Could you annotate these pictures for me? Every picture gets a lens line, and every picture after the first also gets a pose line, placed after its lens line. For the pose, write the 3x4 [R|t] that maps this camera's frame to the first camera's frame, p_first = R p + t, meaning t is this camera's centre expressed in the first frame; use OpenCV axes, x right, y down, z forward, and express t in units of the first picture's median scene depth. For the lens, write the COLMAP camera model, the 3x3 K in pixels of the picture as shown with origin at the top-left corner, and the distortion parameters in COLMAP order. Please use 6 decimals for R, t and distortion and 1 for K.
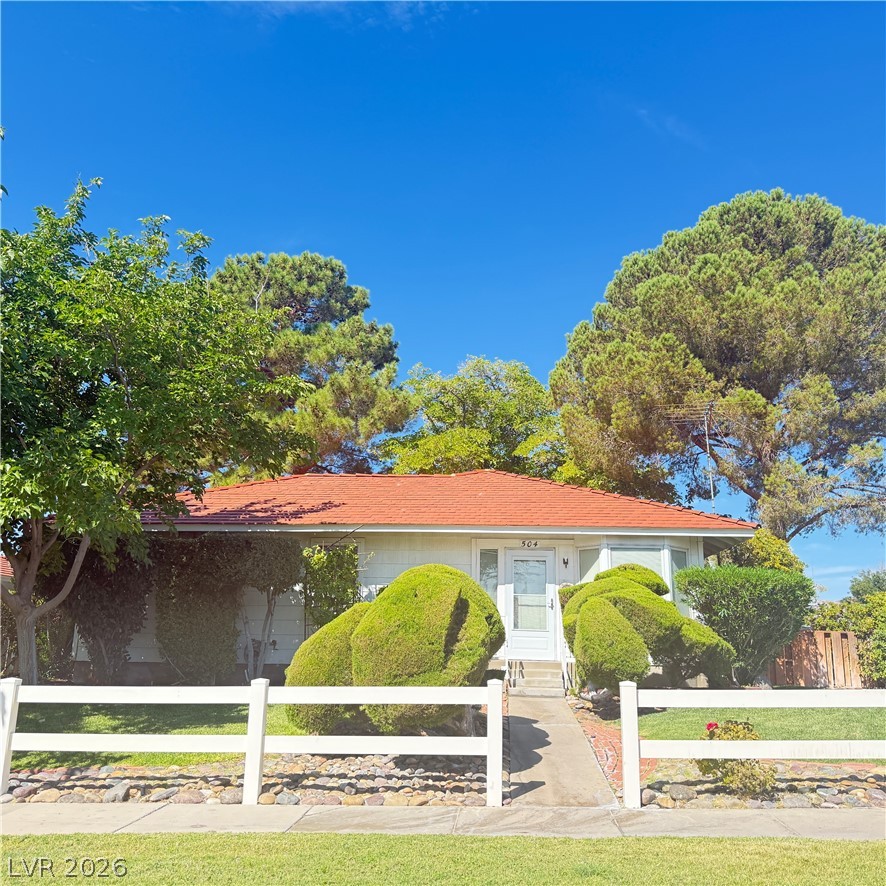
lens RADIAL K [[817.1, 0, 443.0], [0, 817.1, 443.0], [0, 0, 1]] dist [0.154175, -0.275366]
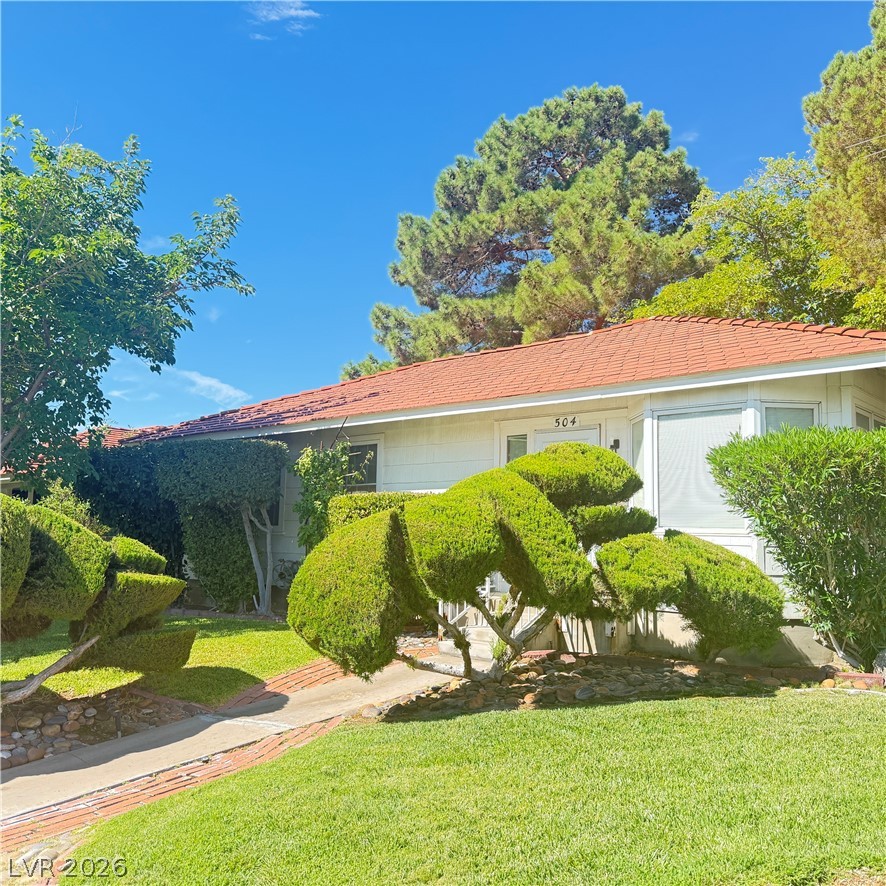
lens RADIAL K [[817.1, 0, 443.0], [0, 817.1, 443.0], [0, 0, 1]] dist [0.154175, -0.275366]
pose [[0.790686, -0.067048, -0.608539, 0.535681], [0.133034, 0.989051, 0.063880, 0.113644], [0.597593, -0.131465, 0.790948, 0.588976]]
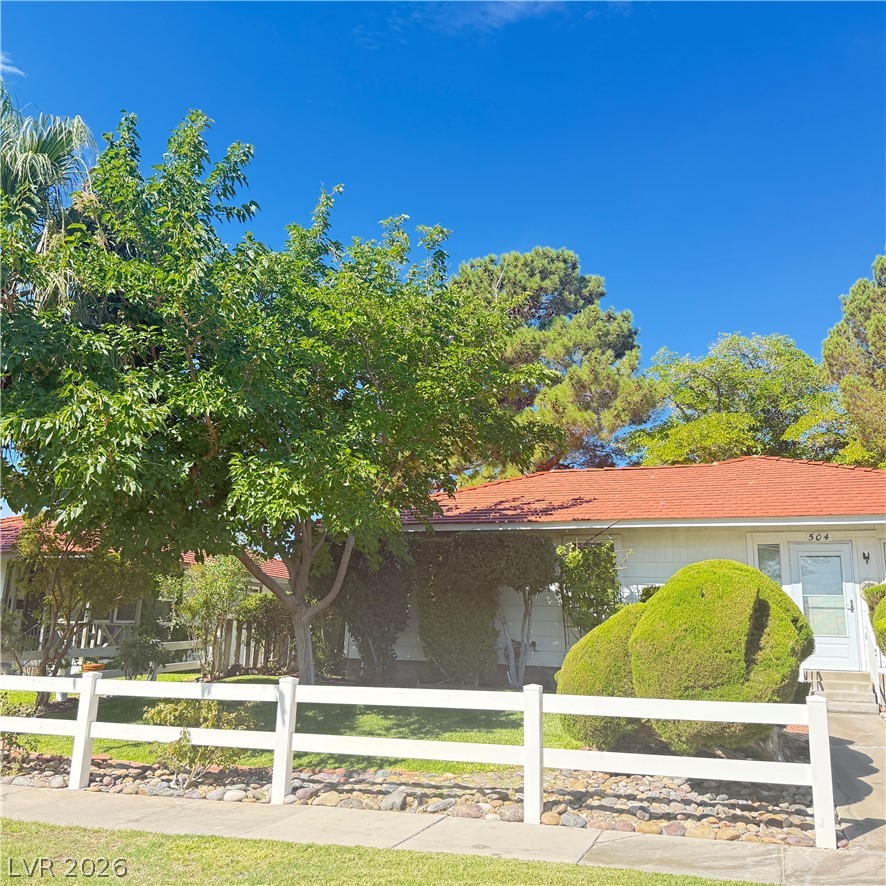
lens RADIAL K [[817.1, 0, 443.0], [0, 817.1, 443.0], [0, 0, 1]] dist [0.154175, -0.275366]
pose [[0.957712, -0.059475, -0.281514, -0.026549], [0.059009, 0.998206, -0.010140, 0.013016], [0.281612, -0.006901, 0.959504, 0.061000]]
